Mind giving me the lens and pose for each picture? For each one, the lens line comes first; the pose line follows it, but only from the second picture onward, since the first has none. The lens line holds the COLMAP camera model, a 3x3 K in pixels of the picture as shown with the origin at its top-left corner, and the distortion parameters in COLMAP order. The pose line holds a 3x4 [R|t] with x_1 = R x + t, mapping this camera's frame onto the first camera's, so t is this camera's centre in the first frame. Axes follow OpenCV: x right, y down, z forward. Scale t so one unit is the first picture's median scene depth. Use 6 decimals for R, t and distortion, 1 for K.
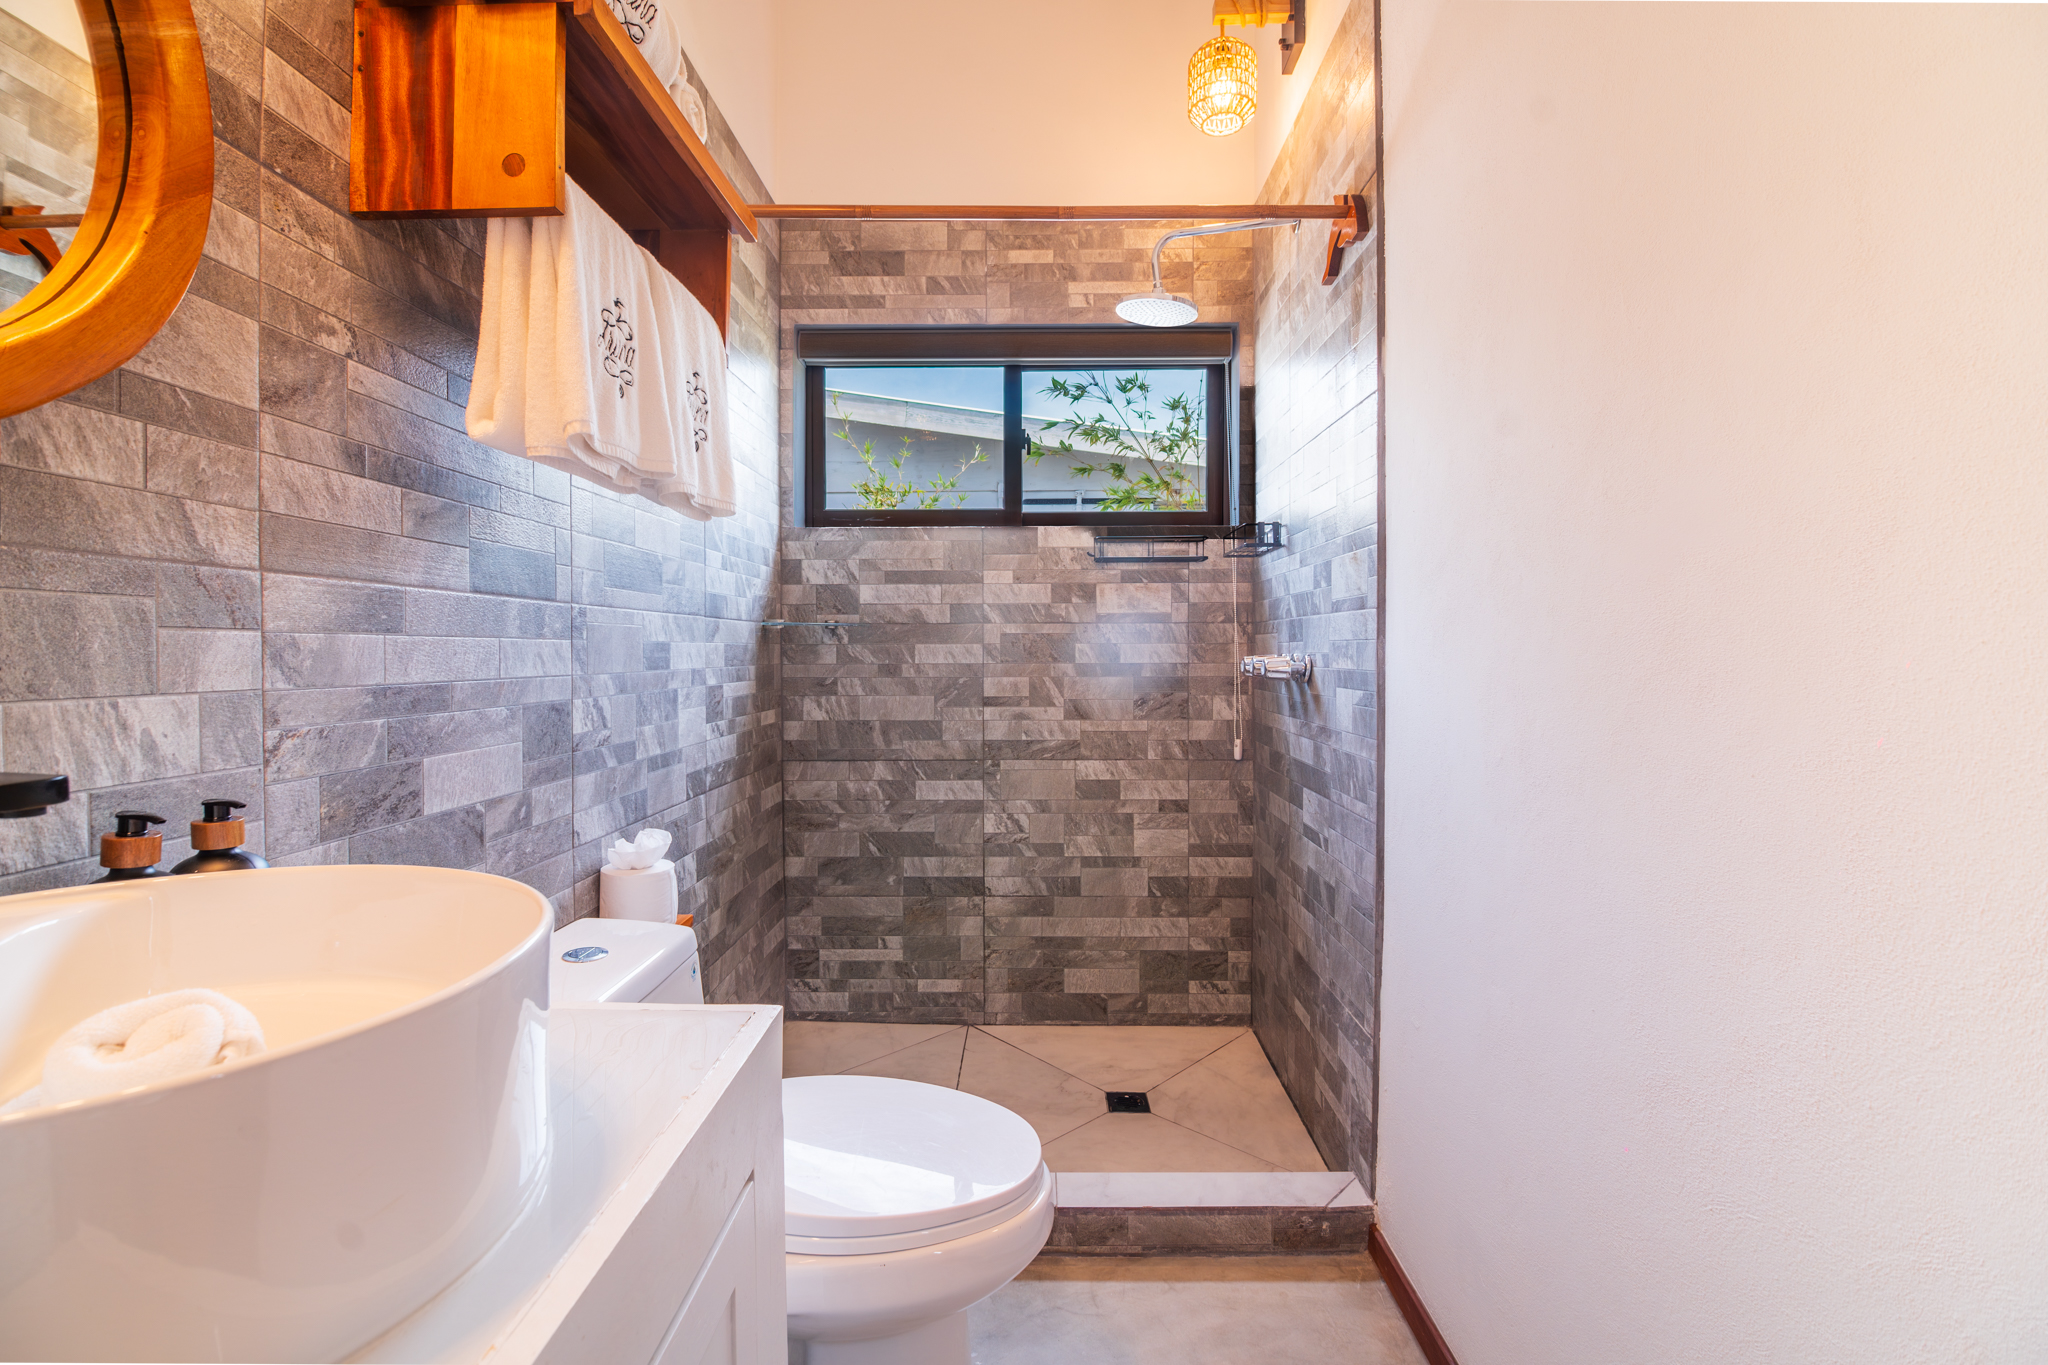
lens RADIAL K [[935.7, 0, 1026.9], [0, 935.7, 672.1], [0, 0, 1]] dist [-0.018882, -0.001094]
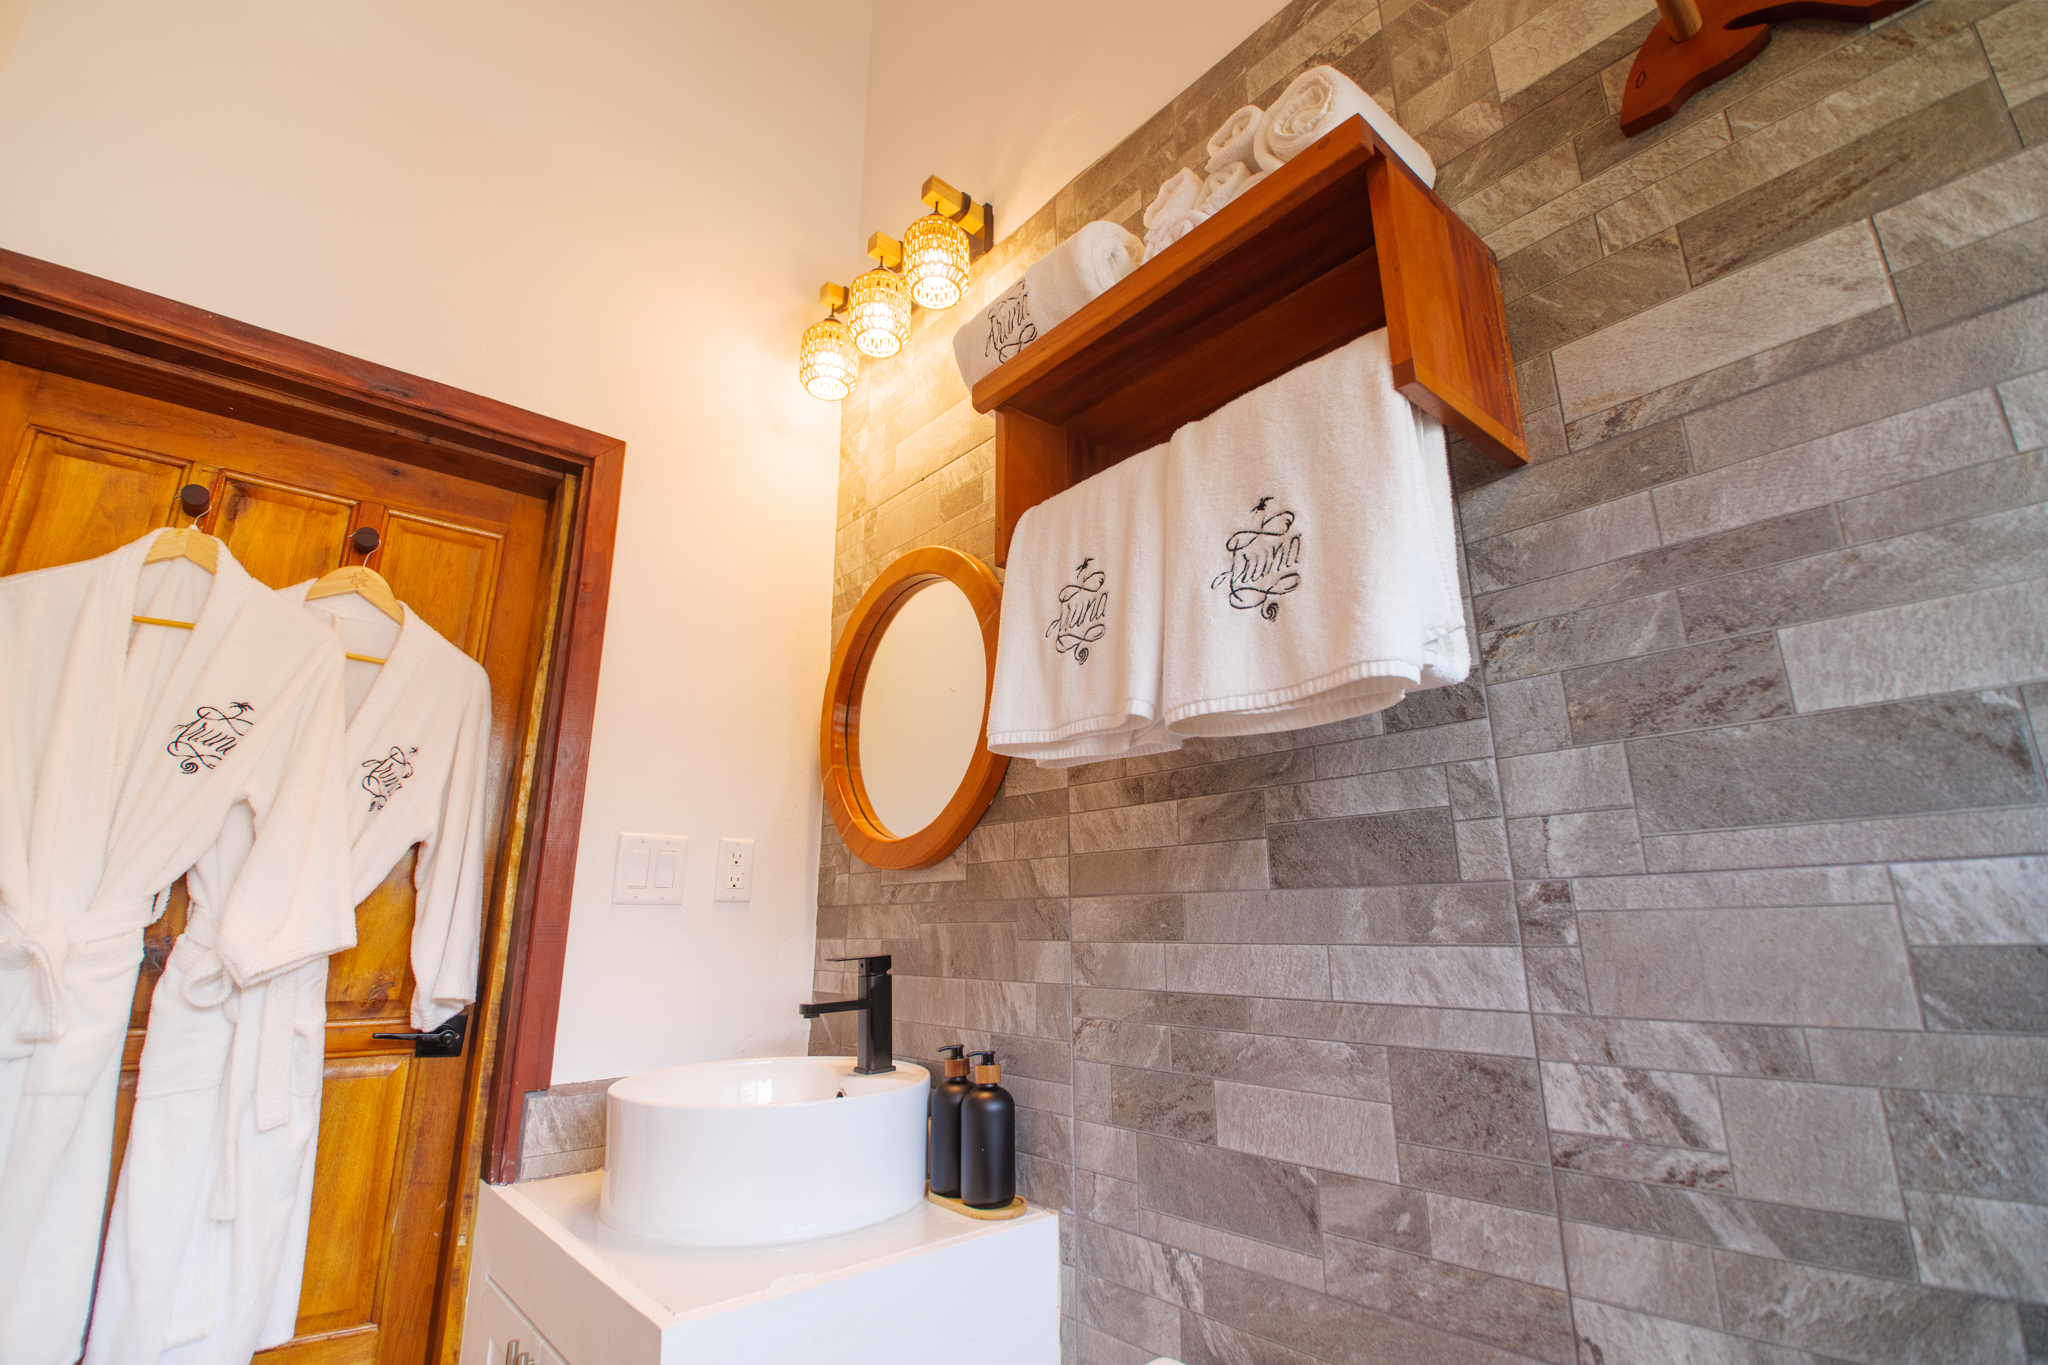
lens RADIAL K [[935.7, 0, 1022.8], [0, 935.7, 672.4], [0, 0, 1]] dist [-0.018882, -0.001094]
pose [[-0.747655, -0.182198, -0.638605, 0.189019], [-0.018415, 0.966946, -0.254316, -0.068799], [0.663832, -0.178380, -0.726297, 1.829770]]
